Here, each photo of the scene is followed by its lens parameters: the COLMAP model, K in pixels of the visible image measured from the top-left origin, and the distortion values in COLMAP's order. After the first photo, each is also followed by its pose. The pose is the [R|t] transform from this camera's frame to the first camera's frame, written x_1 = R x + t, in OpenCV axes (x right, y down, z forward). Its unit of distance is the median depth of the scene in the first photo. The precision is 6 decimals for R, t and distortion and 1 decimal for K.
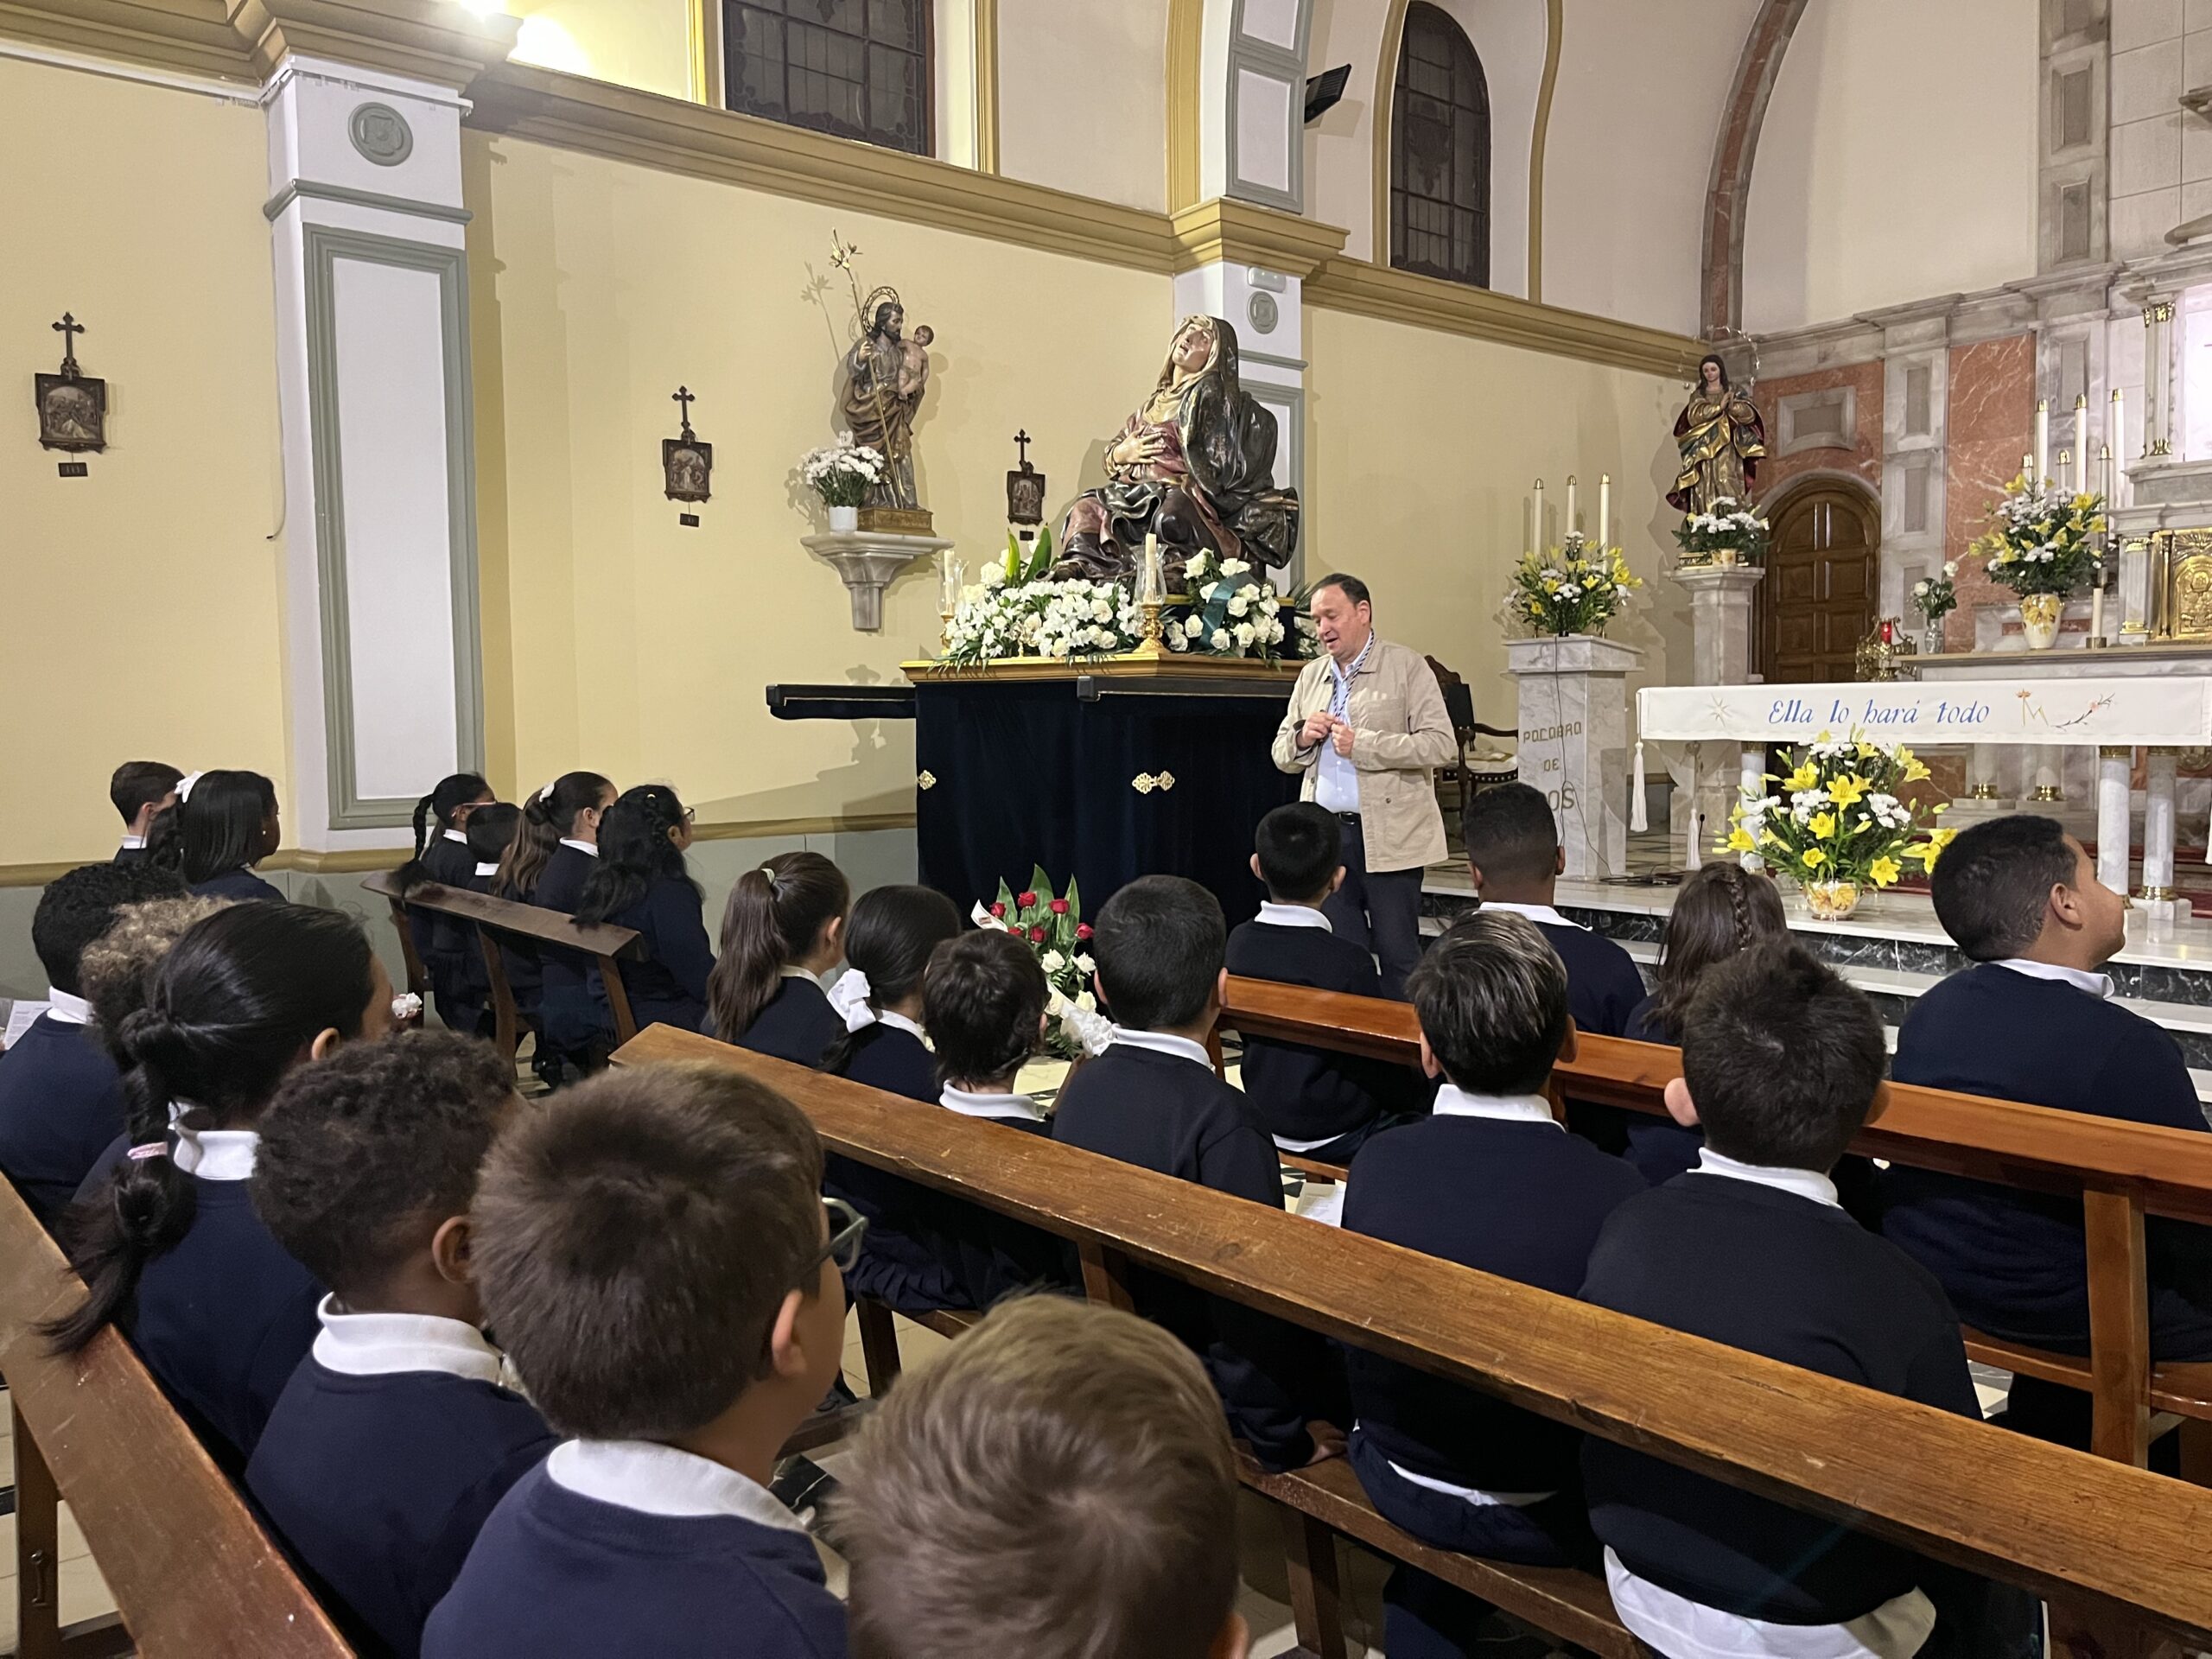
lens RADIAL K [[1652.2, 0, 1112.7], [0, 1652.2, 804.4], [0, 0, 1]] dist [0.066390, -0.091714]
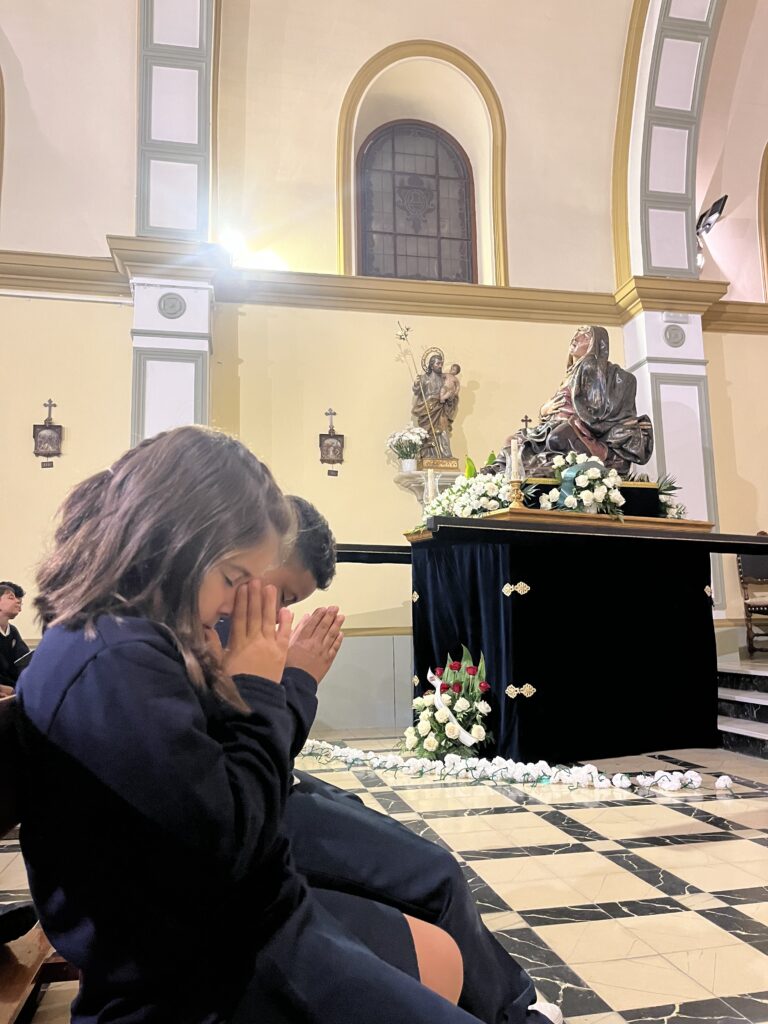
lens RADIAL K [[766.1, 0, 388.8], [0, 766.1, 513.5], [0, 0, 1]] dist [0.055882, -0.069731]
pose [[0.889680, -0.073762, -0.450588, 0.191091], [-0.012072, 0.982719, -0.184708, 0.039467], [0.456426, 0.169770, 0.873415, 0.218226]]
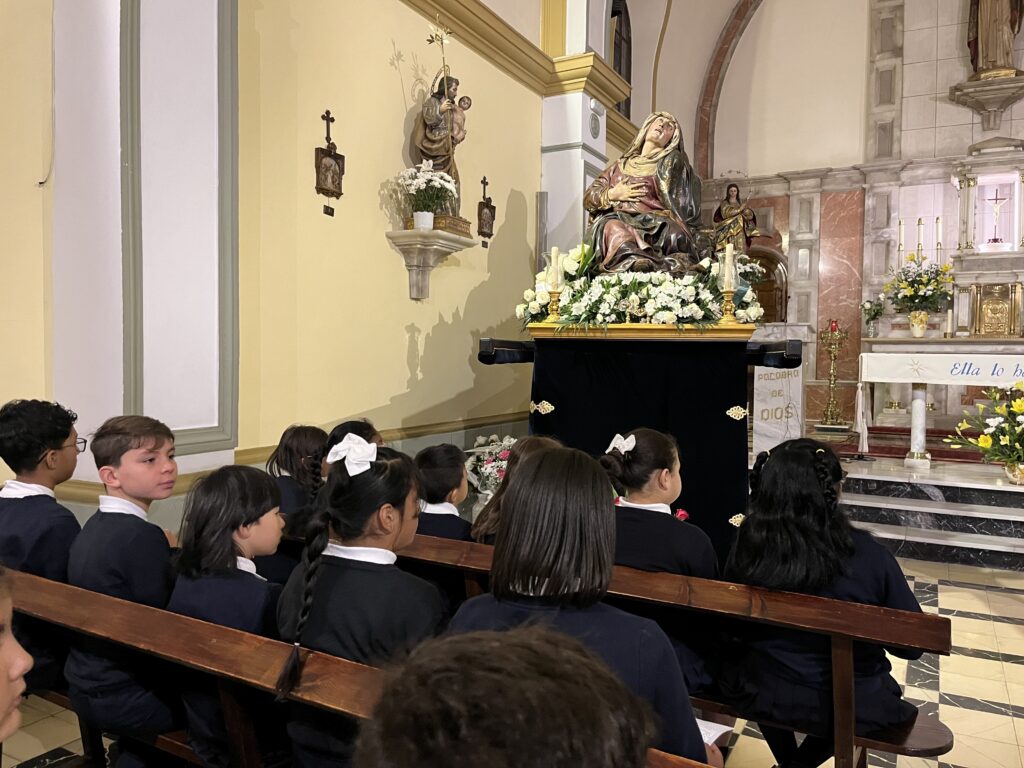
lens RADIAL K [[766.1, 0, 507.2], [0, 766.1, 380.0], [0, 0, 1]] dist [0.055882, -0.069731]
pose [[0.923318, 0.010964, 0.383879, -0.323416], [-0.004071, 0.999816, -0.018763, -0.021187], [-0.384014, 0.015762, 0.923193, 0.336387]]
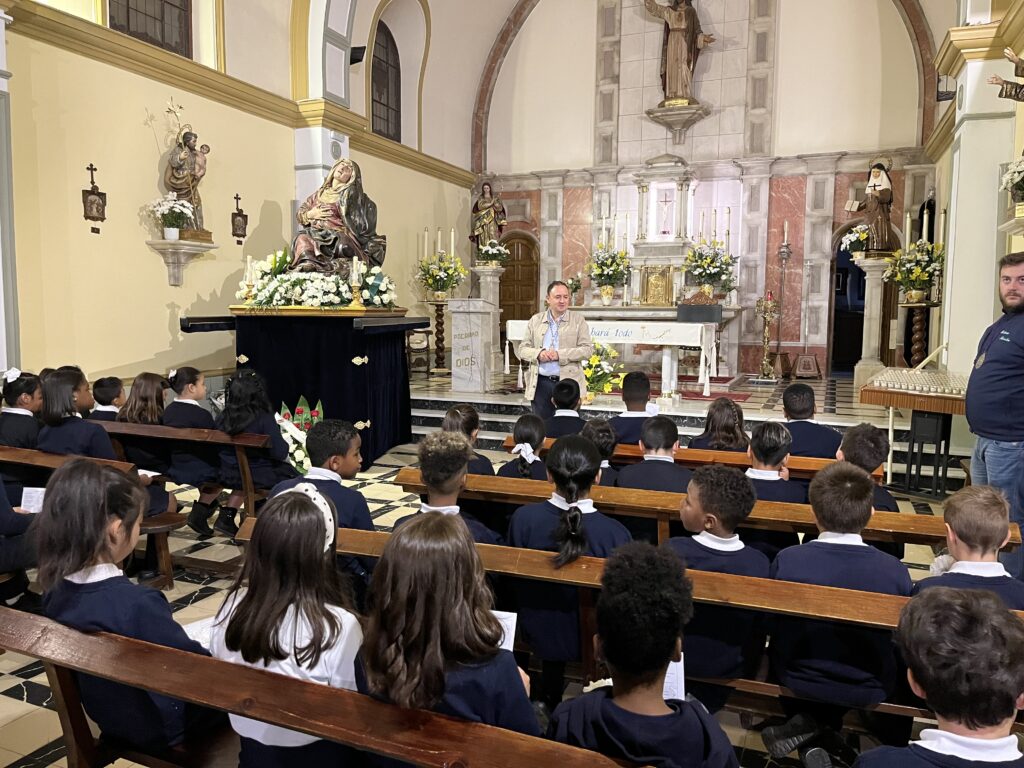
lens RADIAL K [[766.1, 0, 507.2], [0, 766.1, 380.0], [0, 0, 1]] dist [0.055882, -0.069731]
pose [[0.874605, -0.025674, 0.484155, -0.249935], [0.007064, 0.999166, 0.040224, -0.021246], [-0.484784, -0.031760, 0.874057, -0.064772]]
